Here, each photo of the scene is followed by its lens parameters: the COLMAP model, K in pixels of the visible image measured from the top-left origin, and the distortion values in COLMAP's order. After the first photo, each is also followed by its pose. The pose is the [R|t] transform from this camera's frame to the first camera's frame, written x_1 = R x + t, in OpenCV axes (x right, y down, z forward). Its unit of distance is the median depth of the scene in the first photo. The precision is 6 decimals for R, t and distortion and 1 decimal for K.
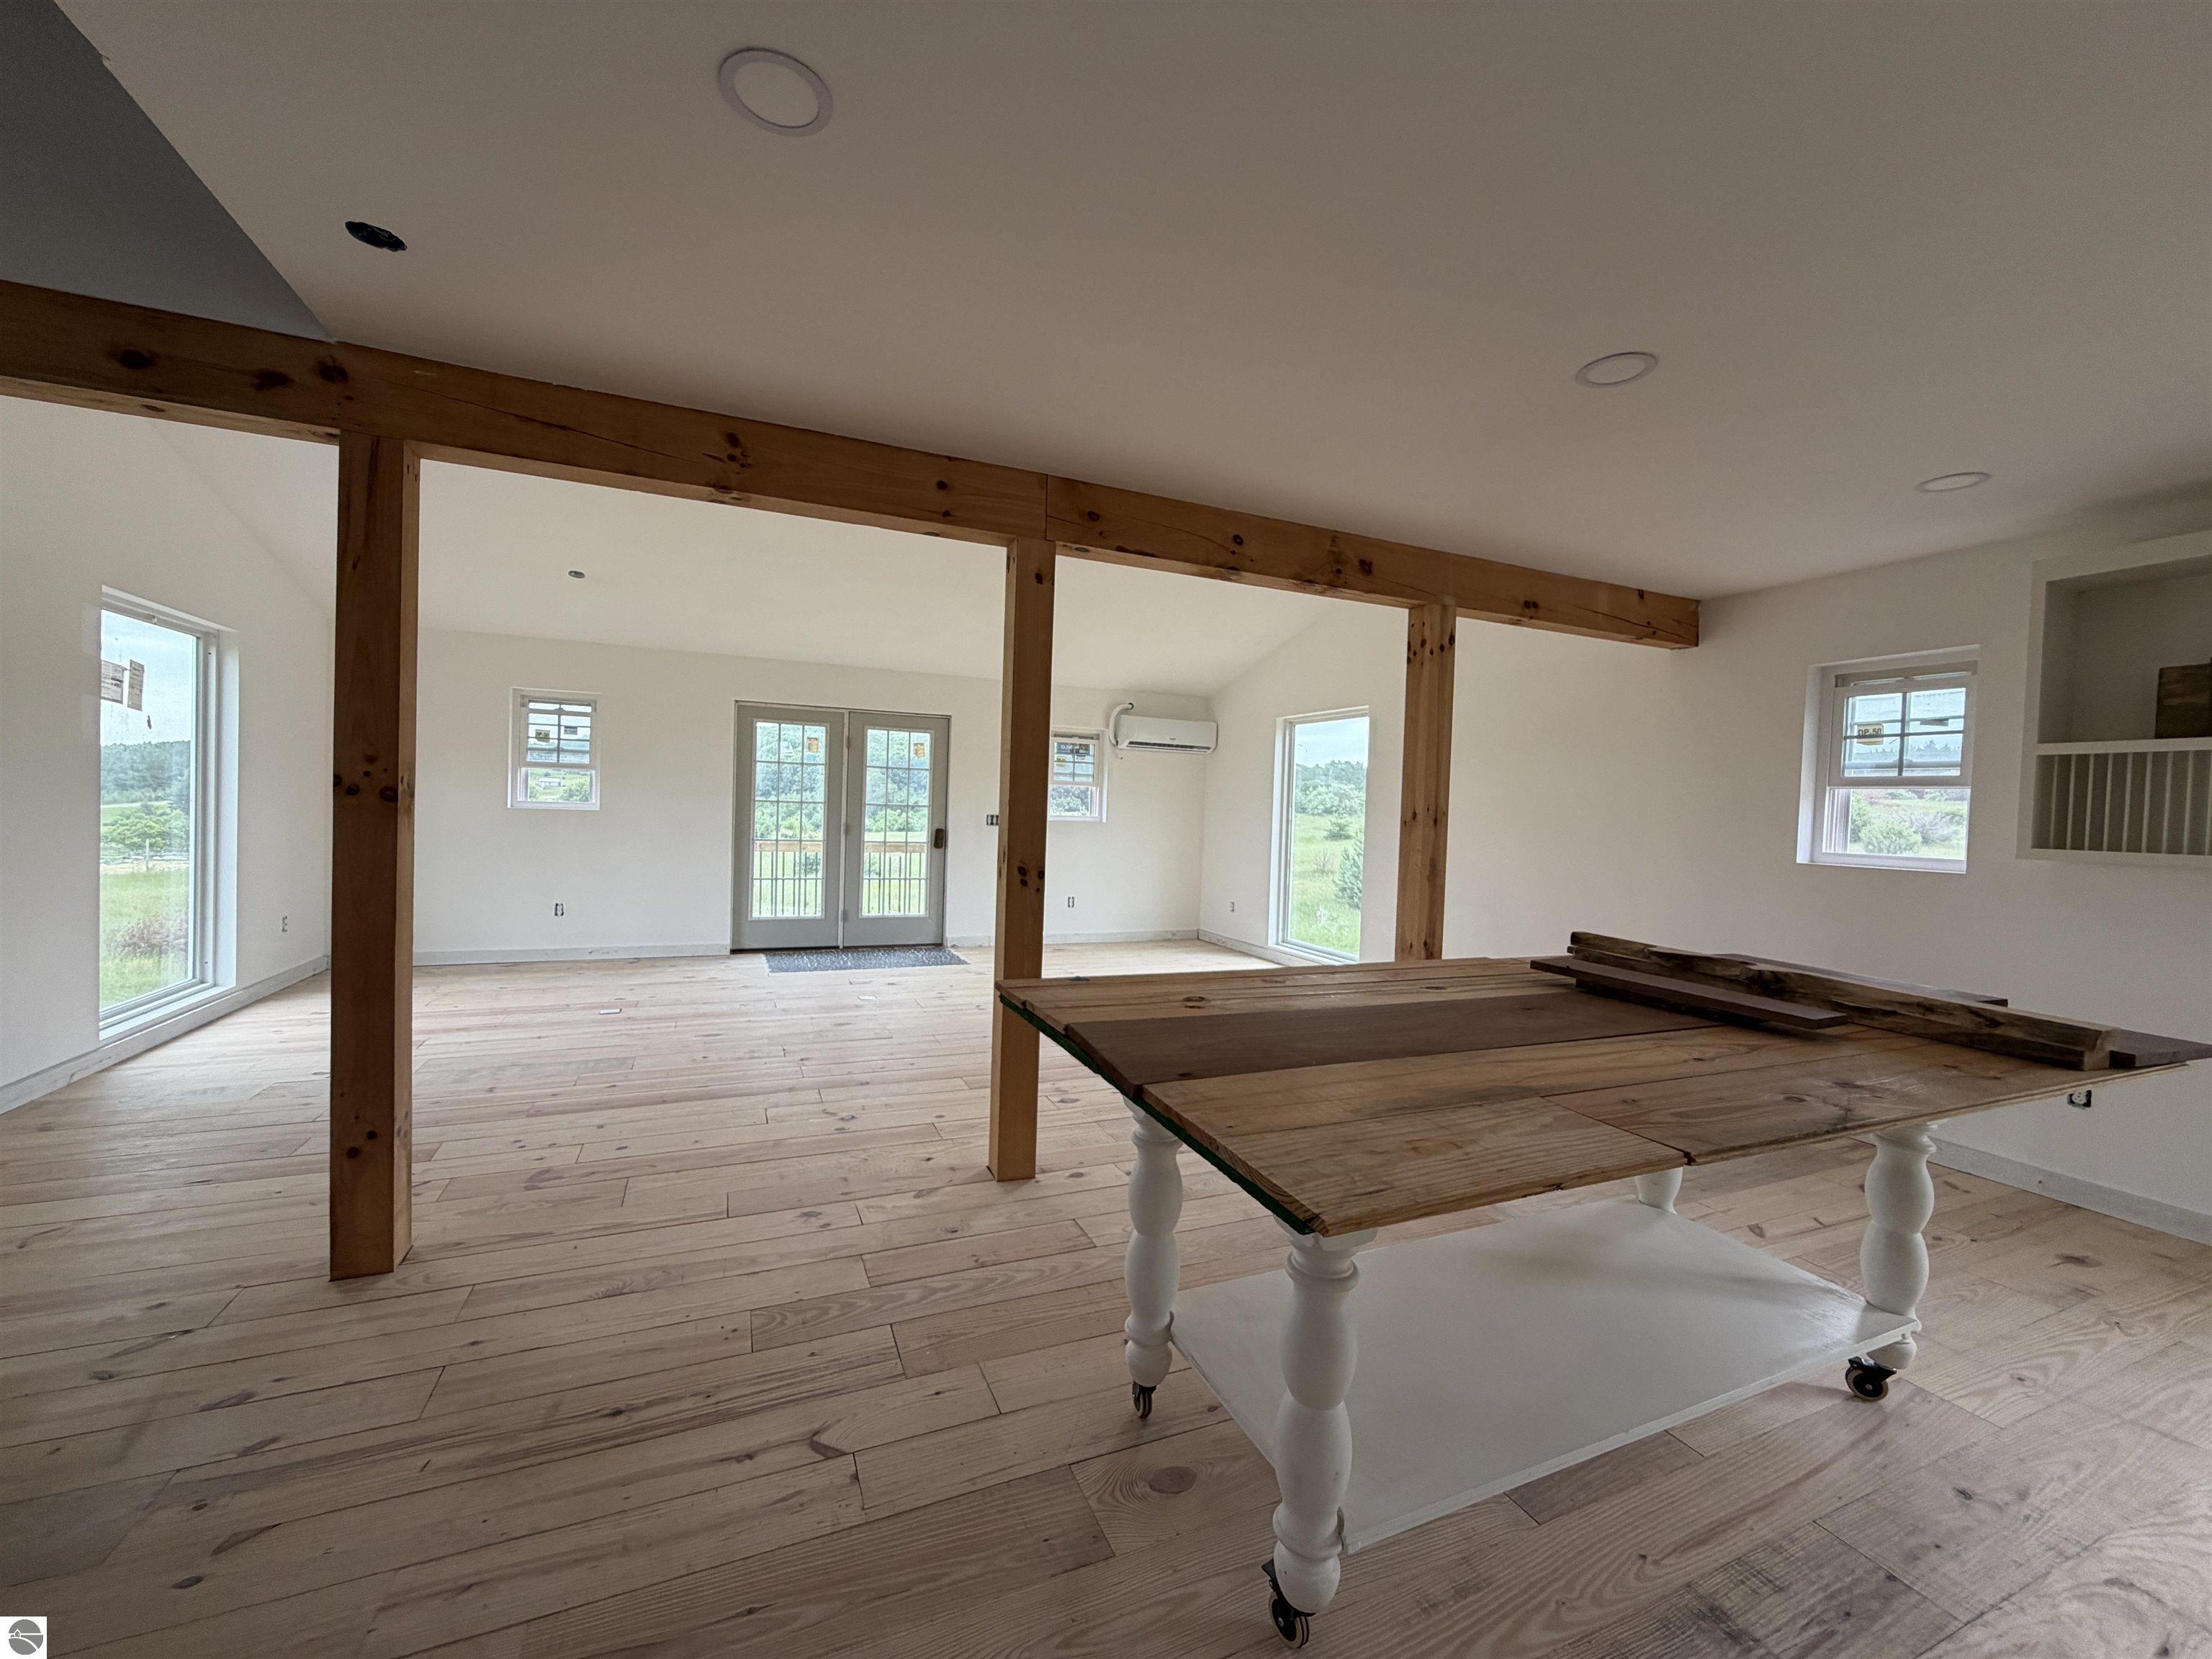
lens RADIAL K [[878.5, 0, 1101.8], [0, 878.5, 830.0], [0, 0, 1]] dist [0.000811, -0.000110]
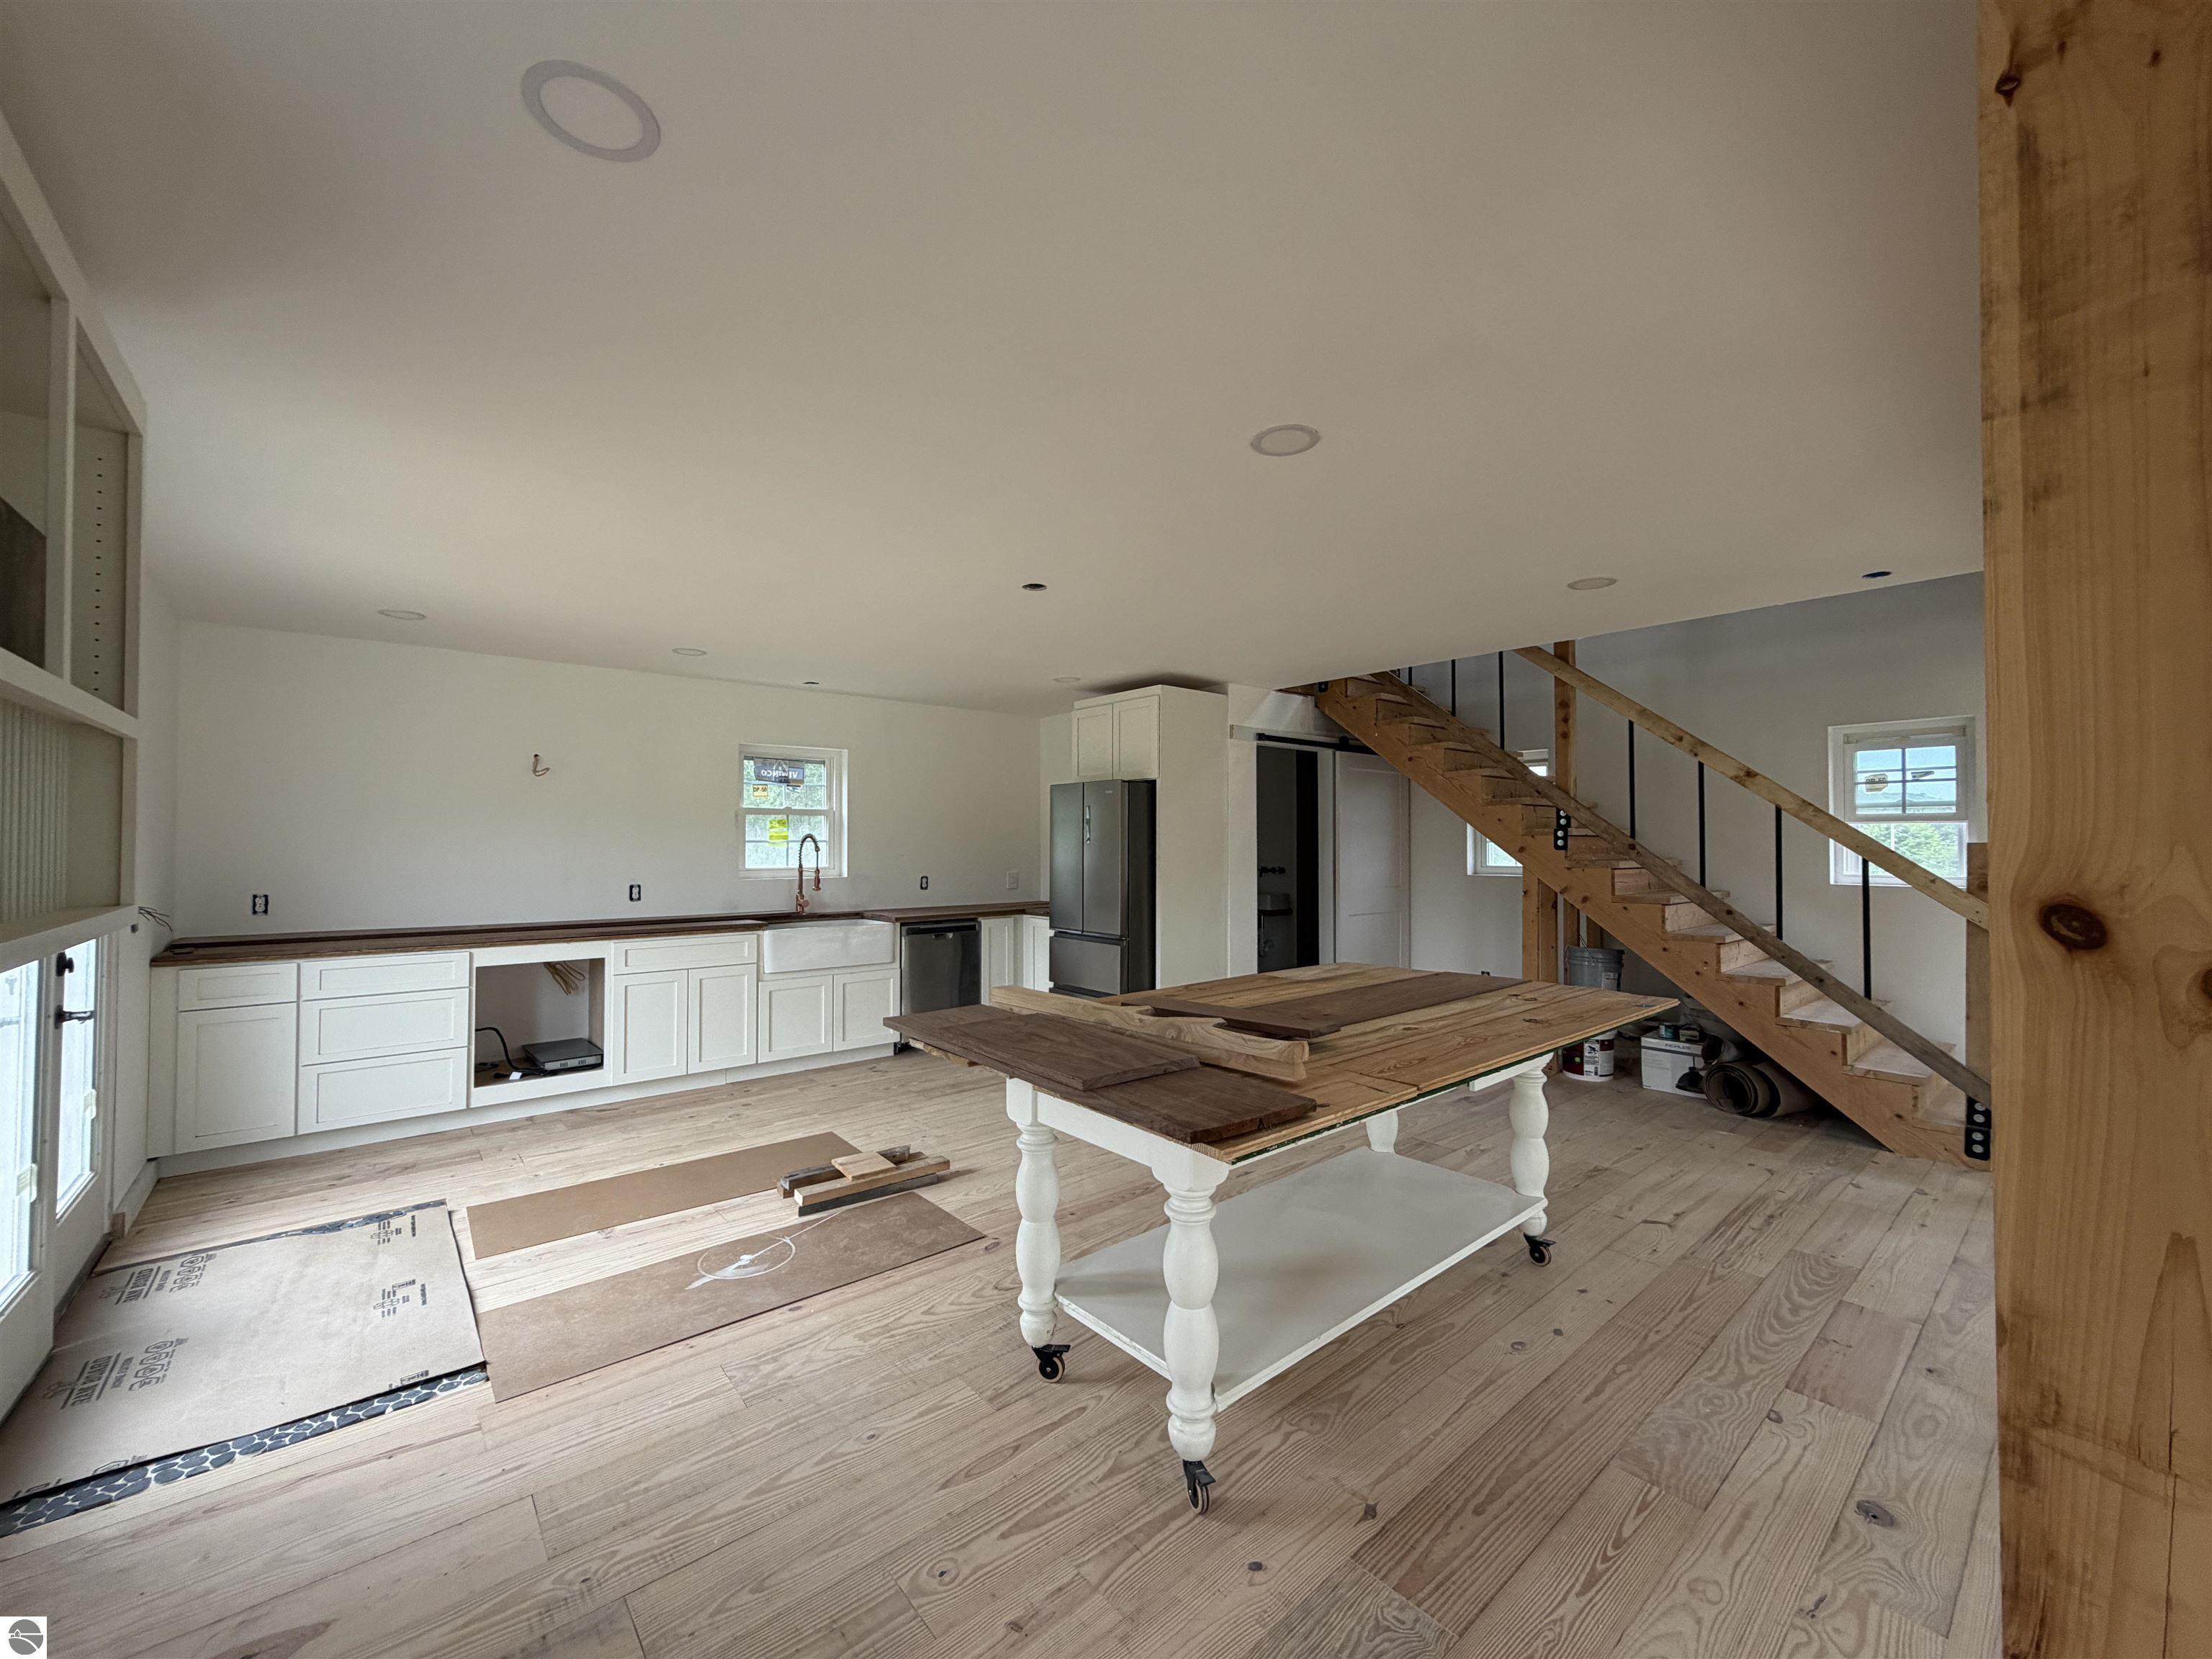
lens RADIAL K [[878.5, 0, 1101.8], [0, 878.5, 830.0], [0, 0, 1]] dist [0.000811, -0.000110]
pose [[-0.956977, -0.036052, -0.287916, 0.343242], [-0.037722, 0.999288, 0.000254, -0.017010], [0.287702, 0.011104, -0.957656, 0.619975]]
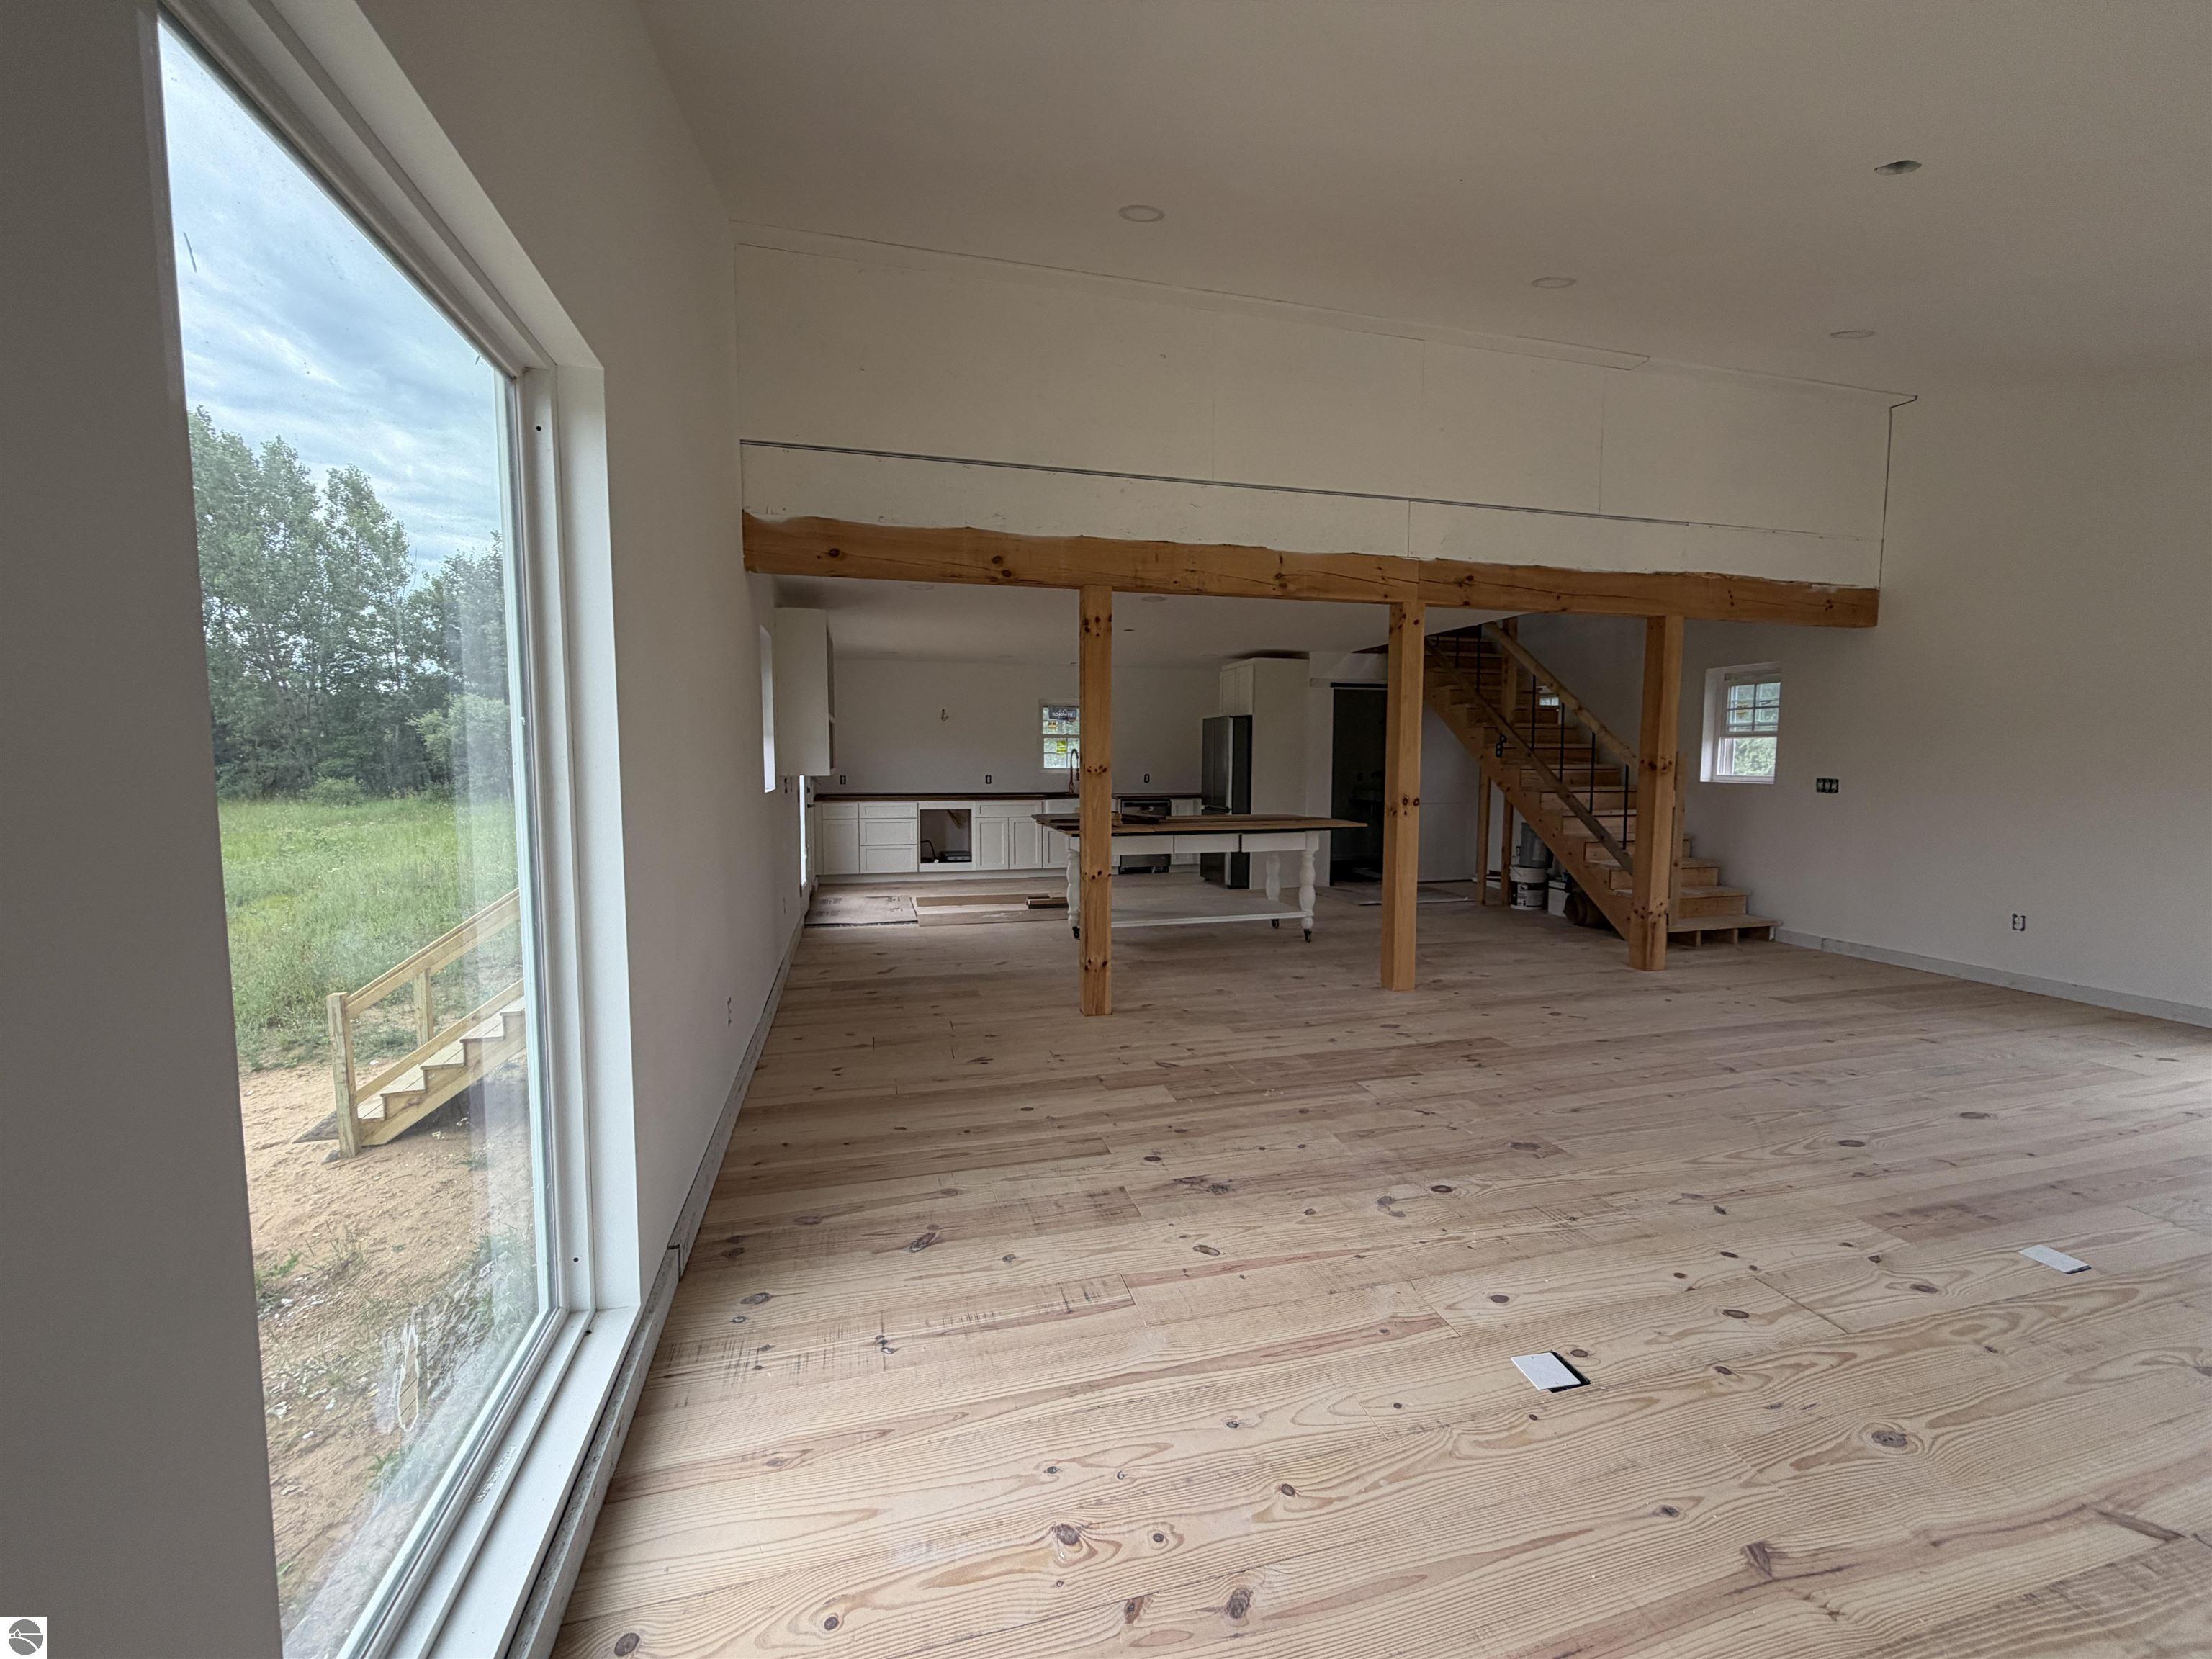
lens RADIAL K [[881.1, 0, 1102.7], [0, 881.1, 829.7], [0, 0, 1]] dist [0.000348, 0.000289]
pose [[-0.989052, -0.044839, 0.140588, 0.102498], [-0.029247, 0.993382, 0.111069, -0.033457], [-0.144638, 0.105742, -0.983818, 1.224916]]
